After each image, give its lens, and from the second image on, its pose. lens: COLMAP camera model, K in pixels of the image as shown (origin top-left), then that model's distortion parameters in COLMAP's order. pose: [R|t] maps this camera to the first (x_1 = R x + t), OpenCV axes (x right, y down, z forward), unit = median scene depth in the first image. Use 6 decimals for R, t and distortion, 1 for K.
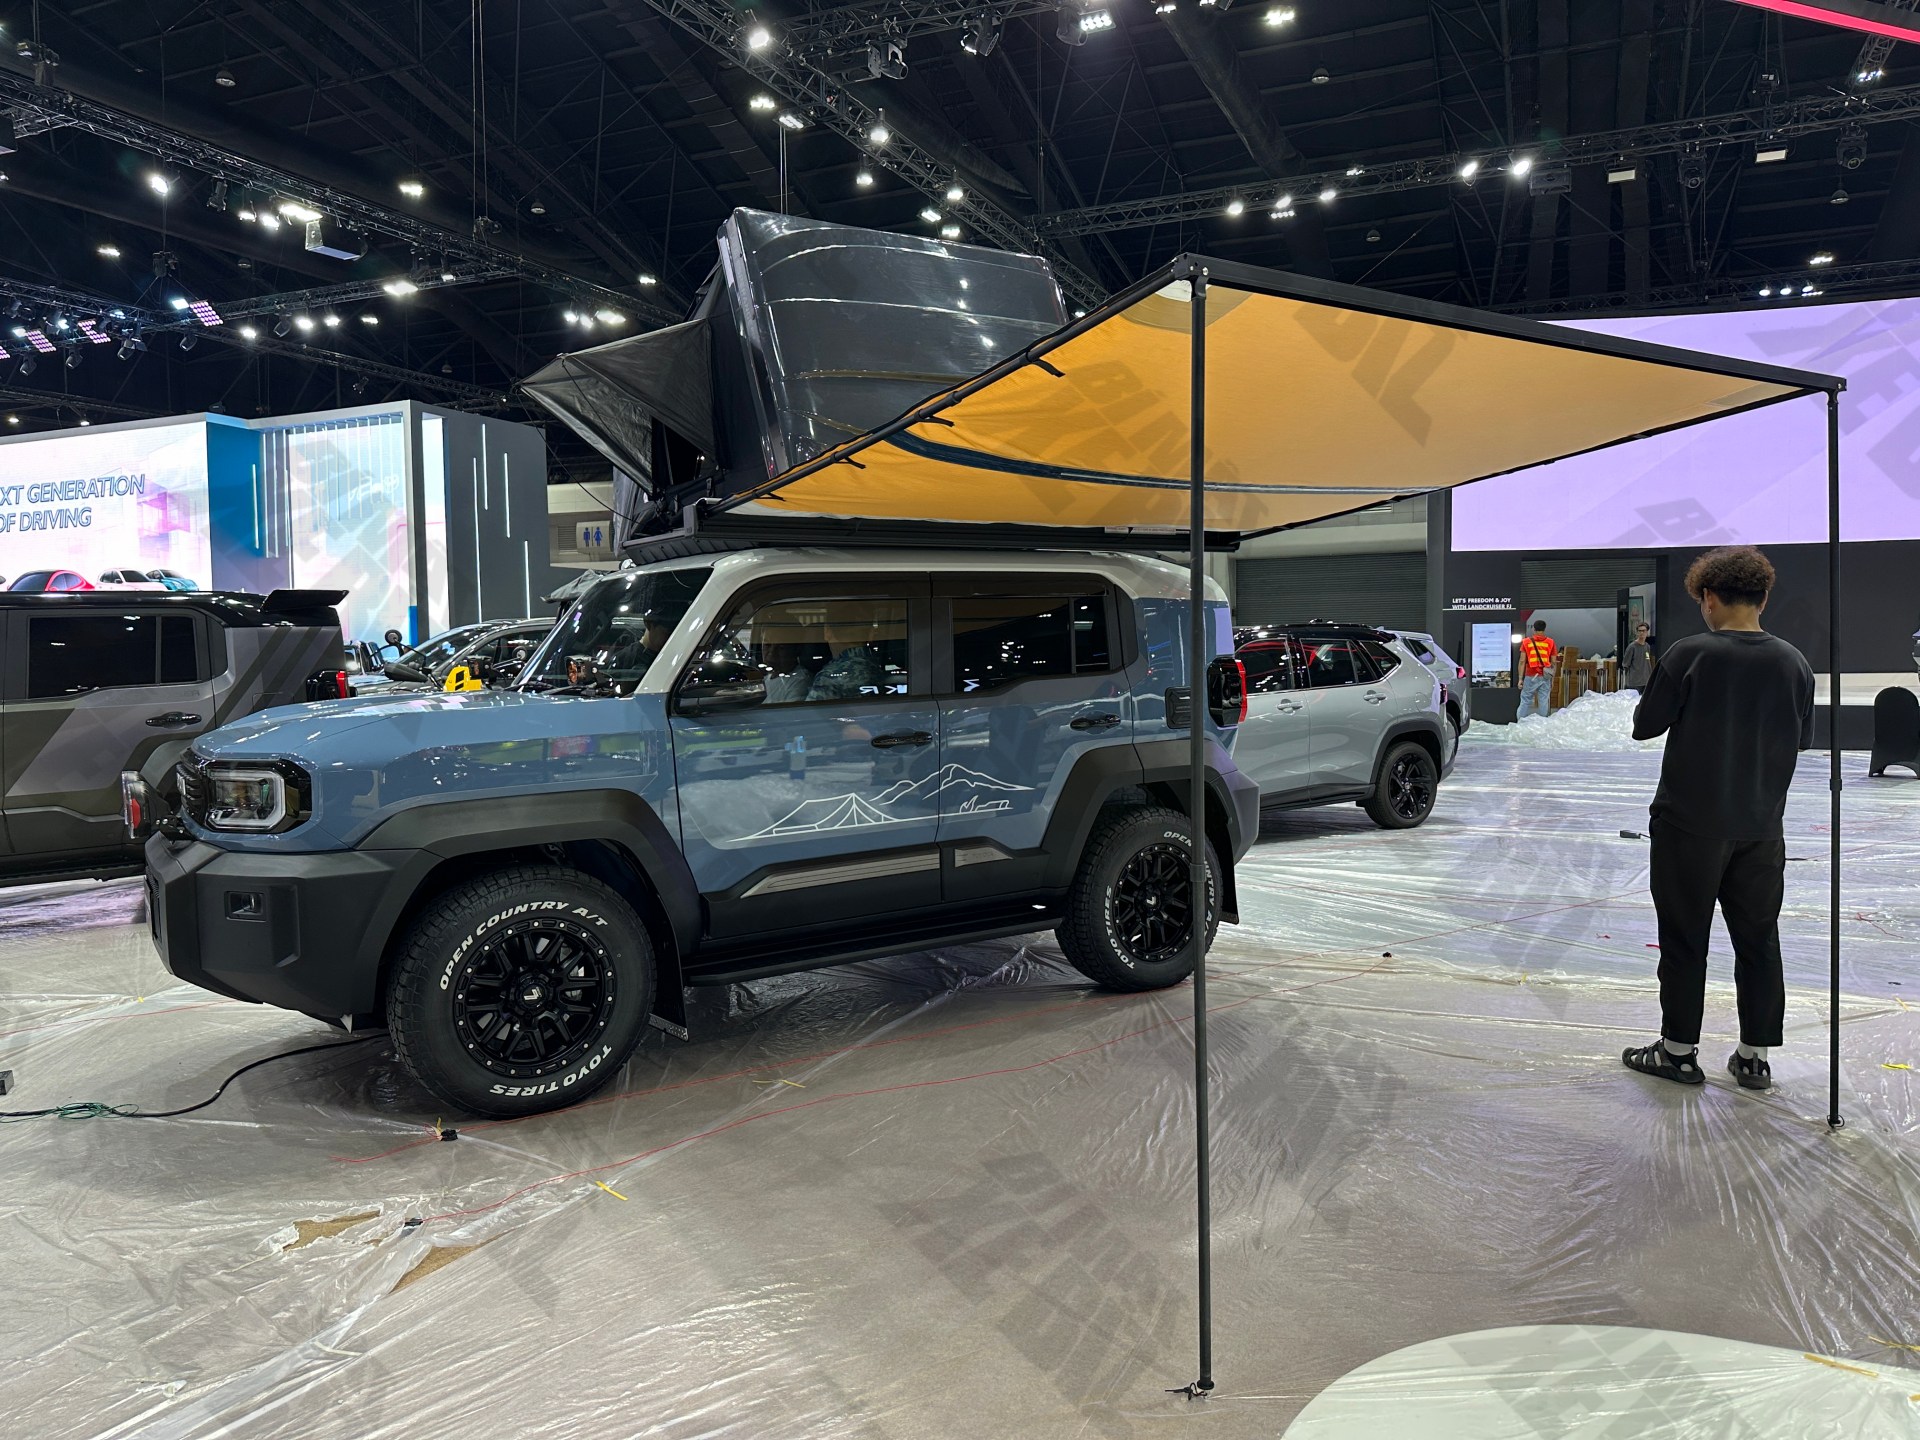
lens RADIAL K [[1366.6, 0, 960.0], [0, 1366.6, 720.0], [0, 0, 1]] dist [0.001842, -0.002142]
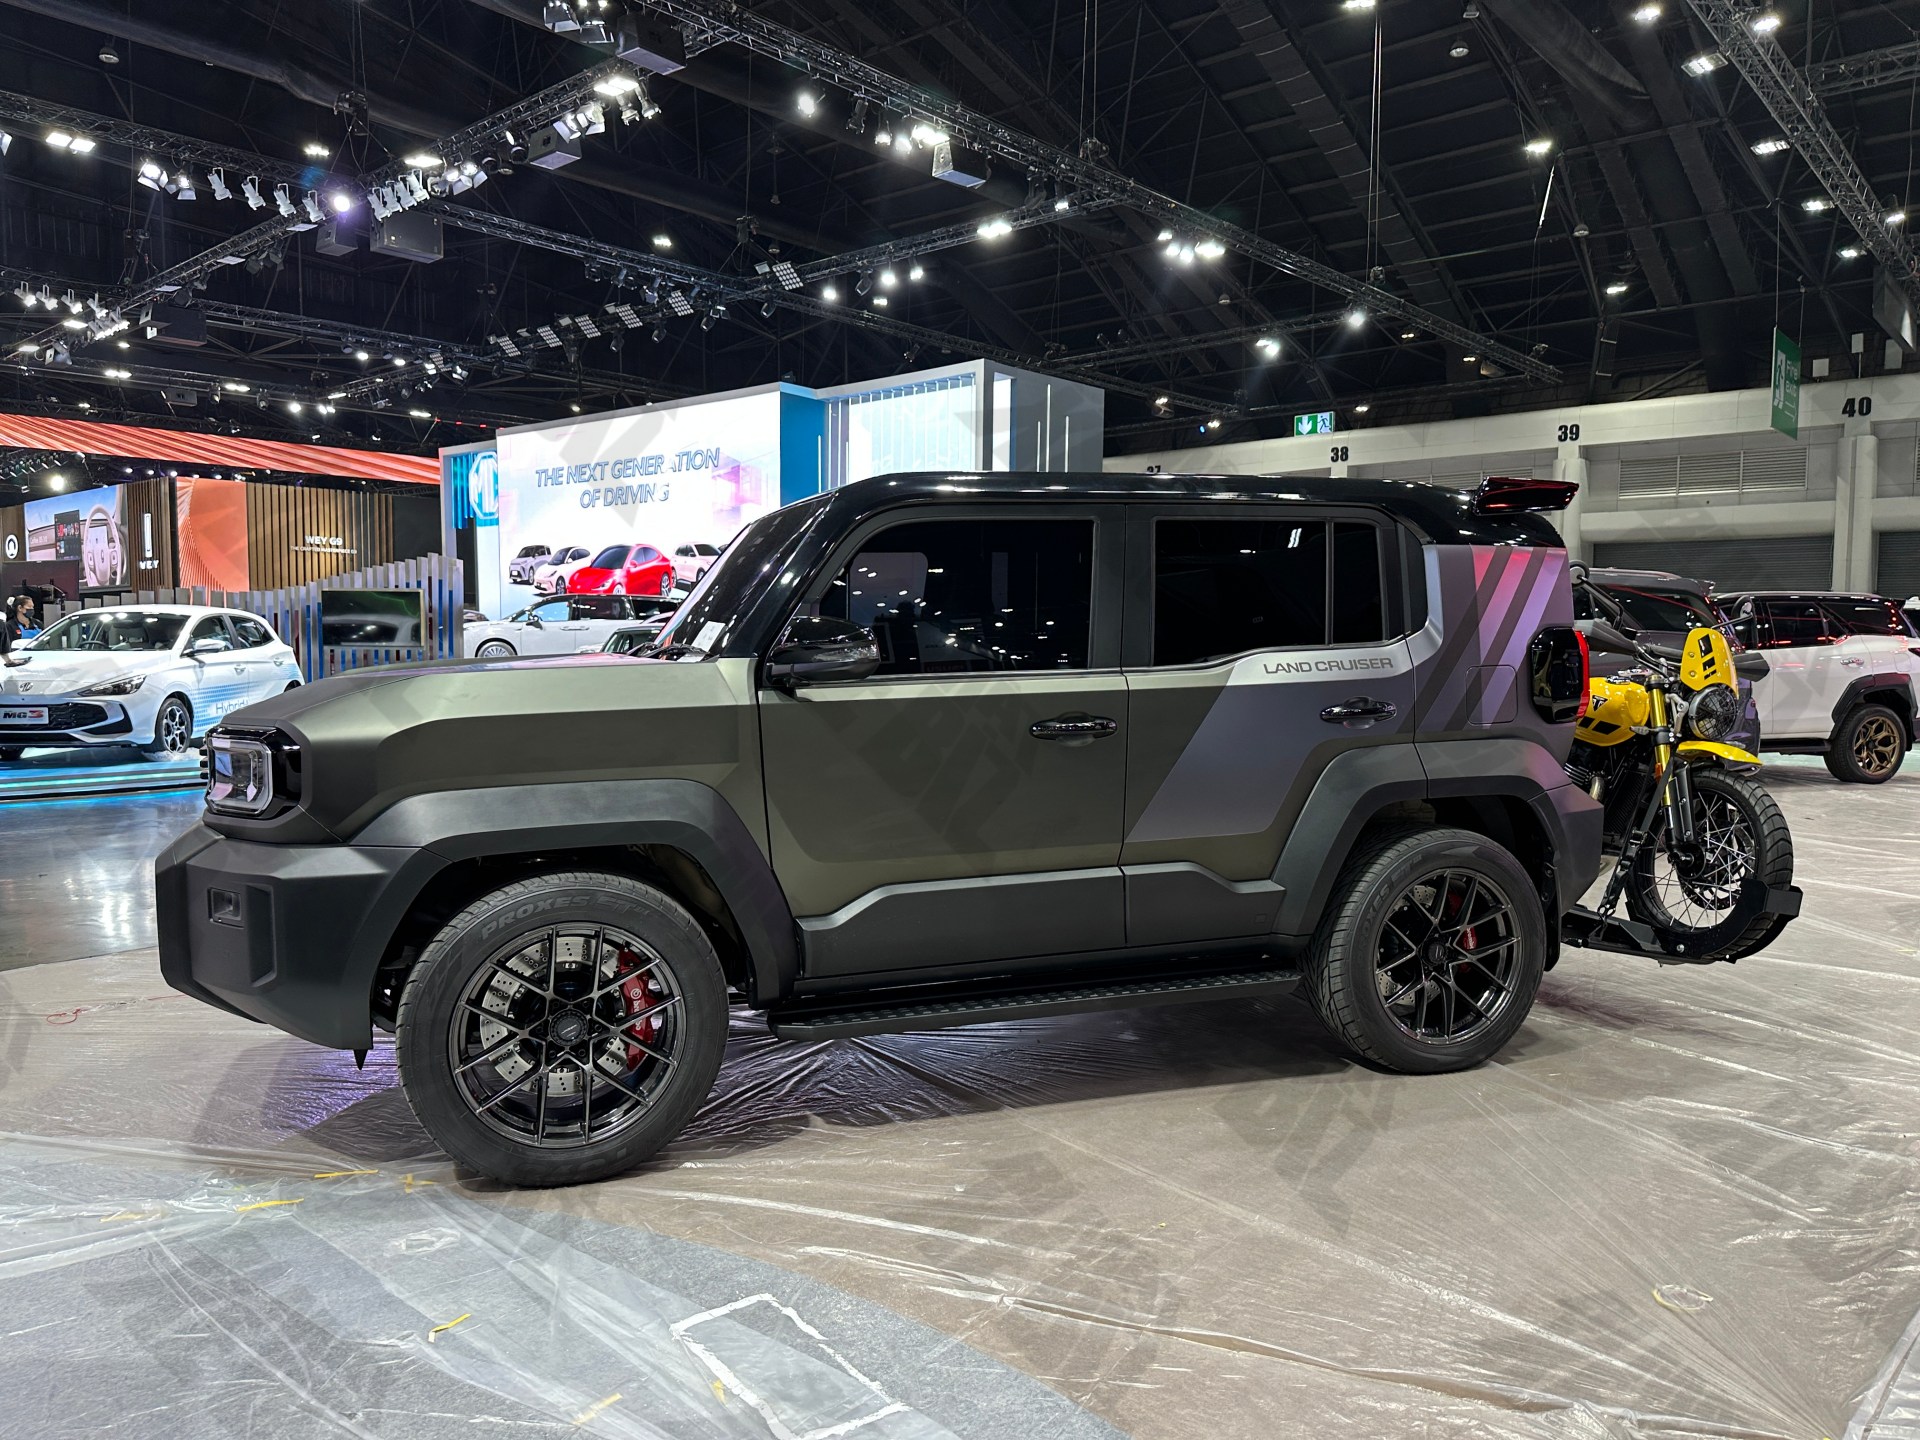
lens RADIAL K [[1361.9, 0, 960.0], [0, 1361.9, 720.0], [0, 0, 1]] dist [0.091178, -0.115084]
pose [[0.955157, 0.034368, -0.294098, -0.131056], [-0.031962, 0.999405, 0.012985, 0.000425], [0.294370, -0.003003, 0.955687, 0.098152]]
